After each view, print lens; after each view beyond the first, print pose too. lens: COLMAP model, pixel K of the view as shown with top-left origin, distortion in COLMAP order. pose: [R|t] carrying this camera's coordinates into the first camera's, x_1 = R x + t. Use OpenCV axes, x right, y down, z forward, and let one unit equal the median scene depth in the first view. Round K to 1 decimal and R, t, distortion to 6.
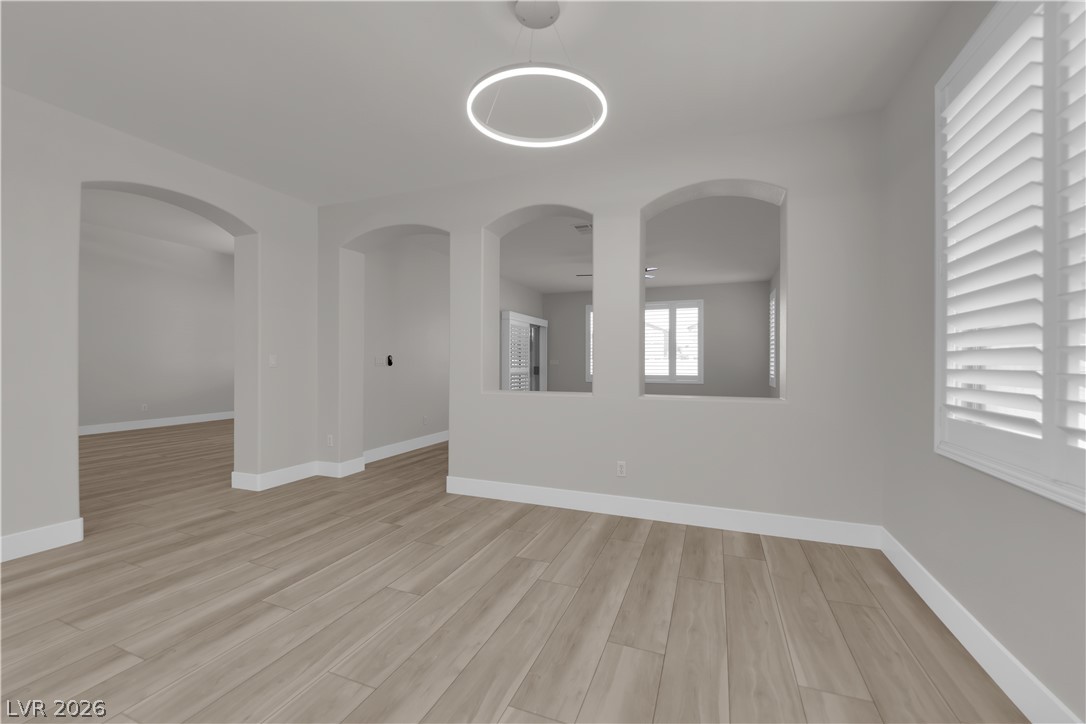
lens RADIAL K [[438.2, 0, 540.4], [0, 438.2, 365.7], [0, 0, 1]] dist [-0.010679, -0.002218]
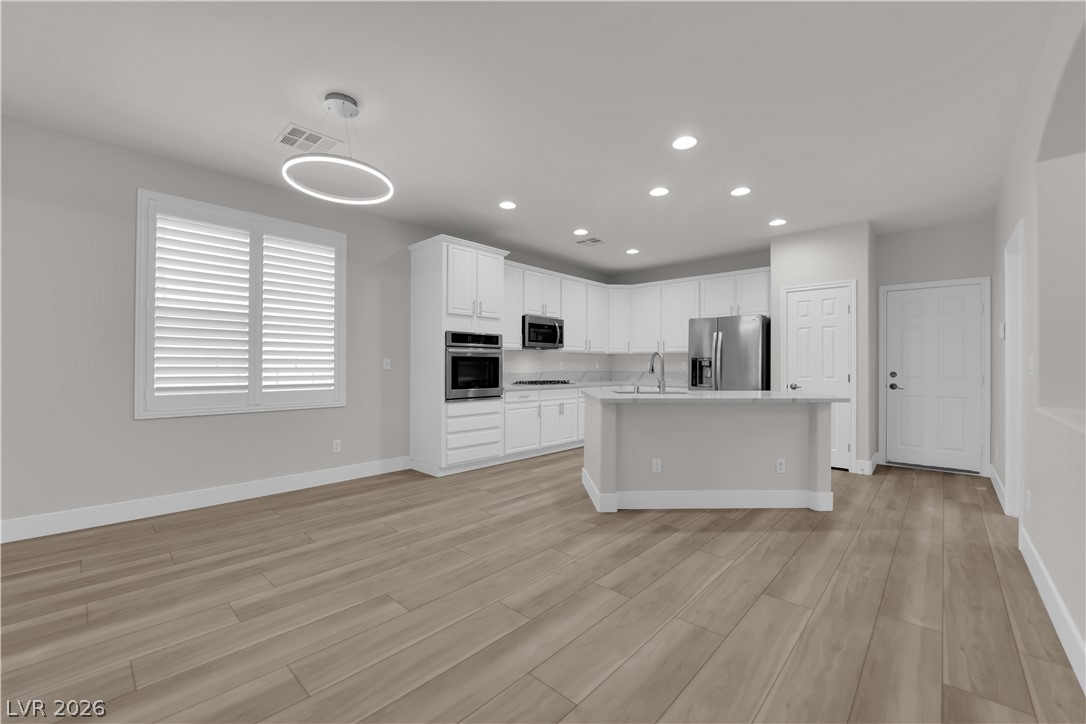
lens RADIAL K [[438.2, 0, 539.2], [0, 438.2, 363.0], [0, 0, 1]] dist [-0.010679, -0.002218]
pose [[-0.934018, -0.005126, 0.357190, -0.856070], [-0.006104, 0.999980, -0.001609, -0.011063], [-0.357174, -0.003683, -0.934031, 1.619298]]
